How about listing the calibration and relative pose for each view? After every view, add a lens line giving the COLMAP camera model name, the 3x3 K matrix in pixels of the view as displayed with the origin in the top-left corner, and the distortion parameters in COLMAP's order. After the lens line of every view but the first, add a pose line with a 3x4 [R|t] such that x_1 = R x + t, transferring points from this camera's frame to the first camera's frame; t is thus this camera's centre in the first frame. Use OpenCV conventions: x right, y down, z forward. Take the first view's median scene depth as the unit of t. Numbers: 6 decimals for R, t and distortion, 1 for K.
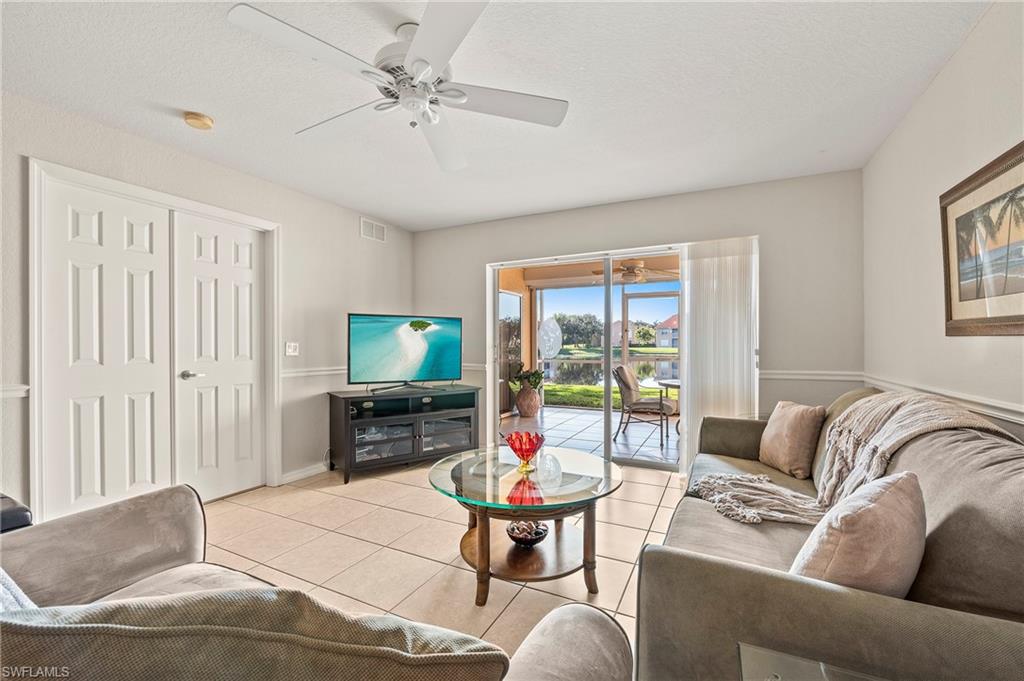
lens RADIAL K [[422.9, 0, 524.9], [0, 422.9, 341.2], [0, 0, 1]] dist [0.003440, -0.000363]
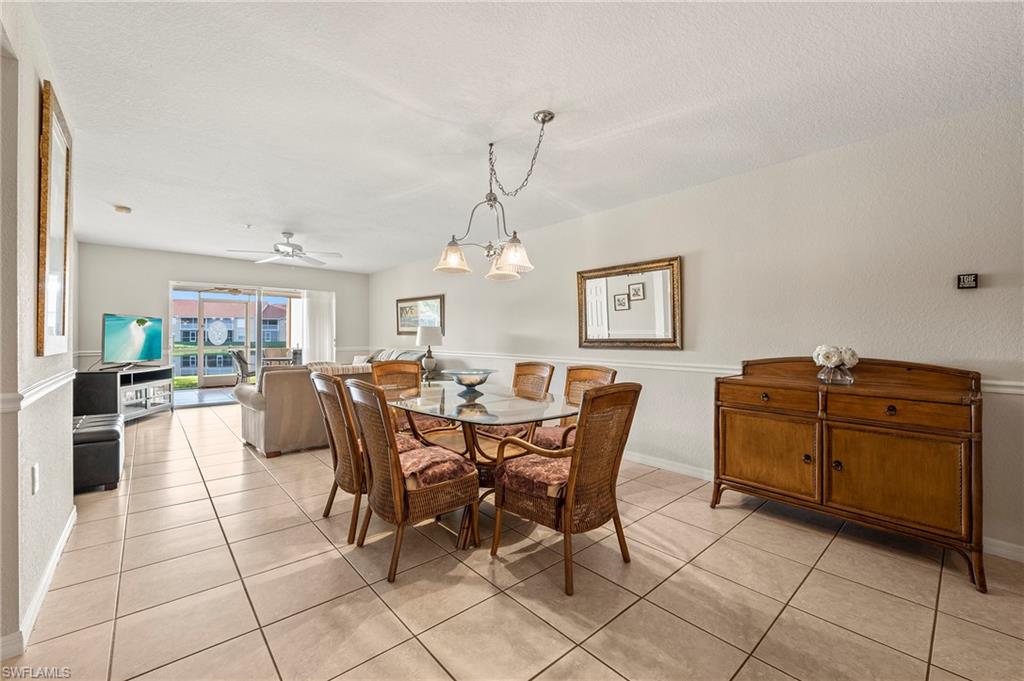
lens RADIAL K [[422.9, 0, 502.6], [0, 422.9, 334.2], [0, 0, 1]] dist [0.003440, -0.000363]
pose [[0.414089, 0.014169, 0.910126, -1.084123], [-0.014538, 0.999854, -0.008951, -0.000381], [-0.910120, -0.009525, 0.414234, -0.748230]]
